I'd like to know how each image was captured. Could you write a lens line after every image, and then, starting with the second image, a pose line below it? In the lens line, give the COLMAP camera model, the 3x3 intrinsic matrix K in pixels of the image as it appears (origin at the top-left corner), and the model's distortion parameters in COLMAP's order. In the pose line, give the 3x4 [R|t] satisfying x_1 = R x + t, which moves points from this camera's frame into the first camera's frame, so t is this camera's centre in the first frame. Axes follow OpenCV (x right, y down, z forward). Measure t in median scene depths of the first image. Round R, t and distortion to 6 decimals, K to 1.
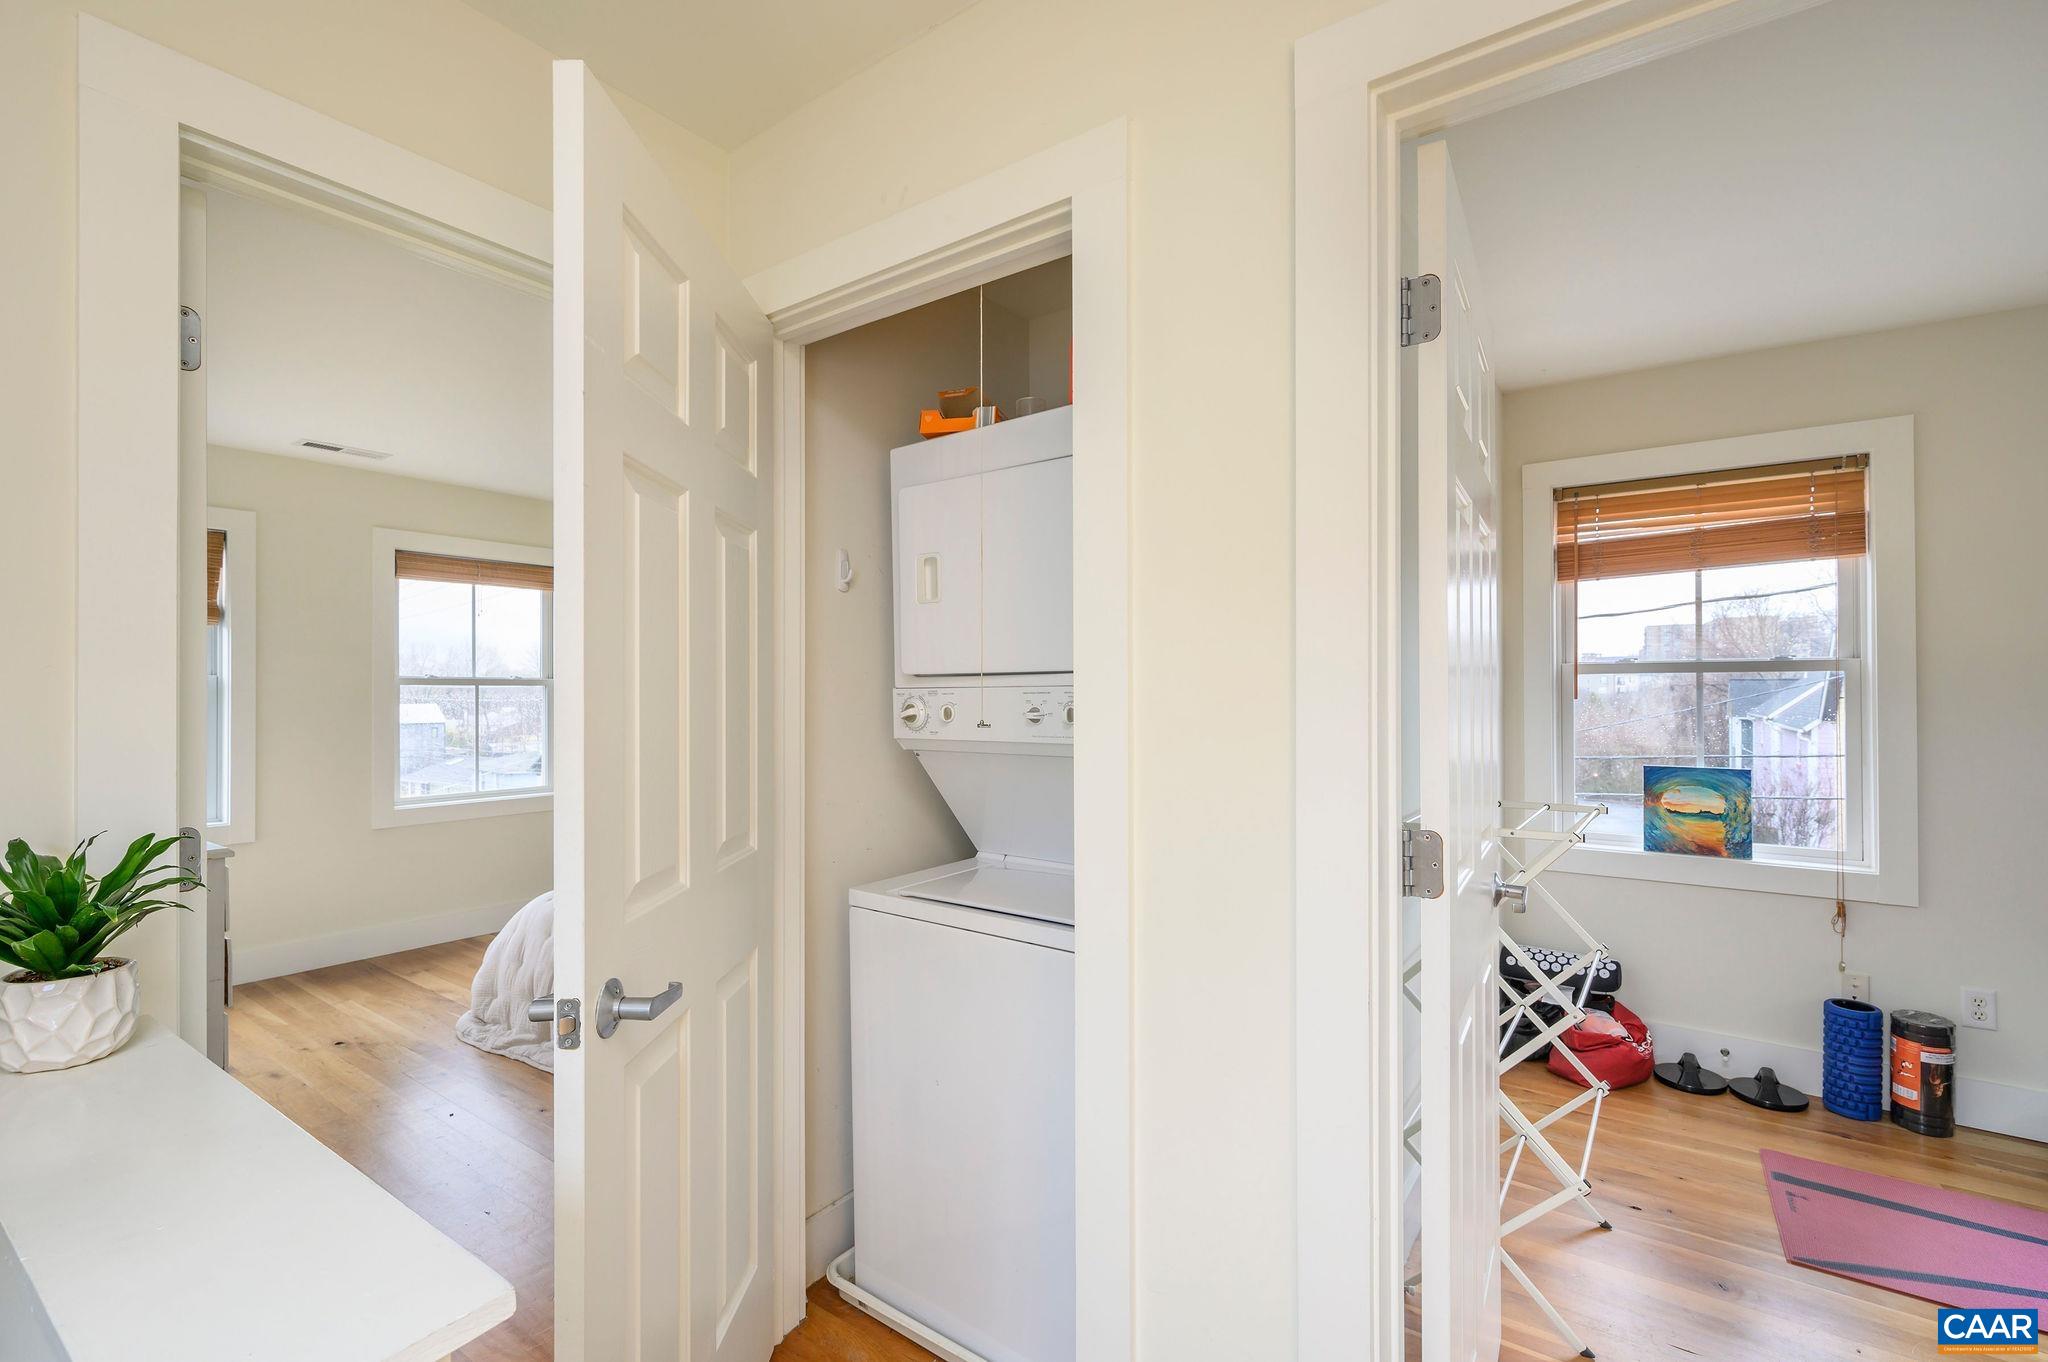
lens RADIAL K [[906.2, 0, 1016.3], [0, 906.2, 690.2], [0, 0, 1]] dist [0.000596, 0.000452]
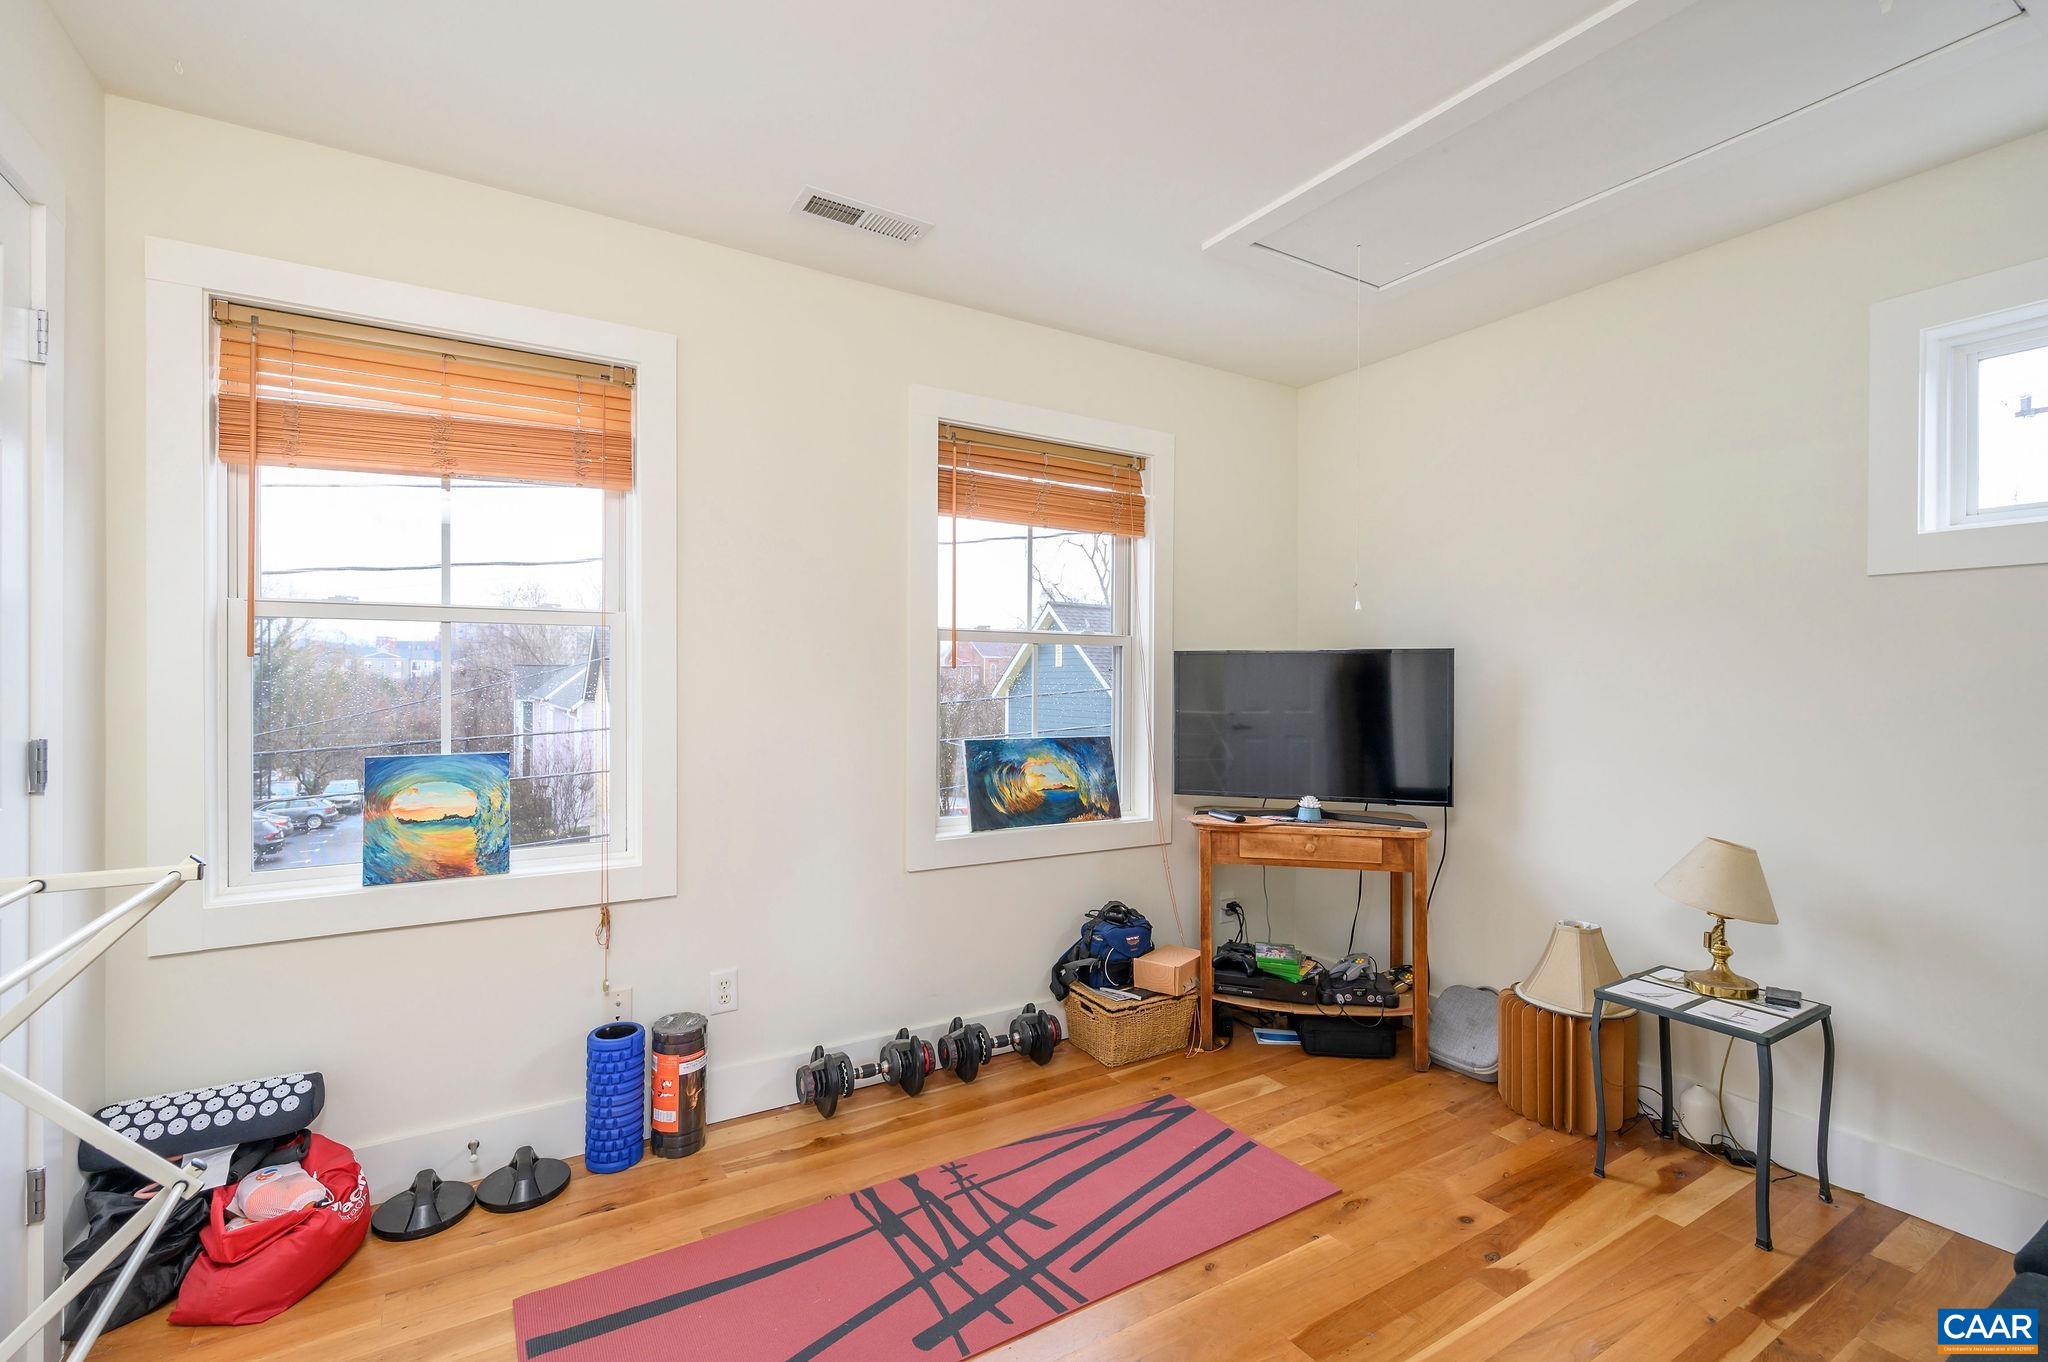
lens RADIAL K [[906.2, 0, 1019.7], [0, 906.2, 680.5], [0, 0, 1]] dist [0.000596, 0.000452]
pose [[0.386418, 0.001507, 0.922322, 0.292335], [-0.006210, 0.999980, 0.000968, 0.025585], [-0.922303, -0.006102, 0.386420, 0.332477]]
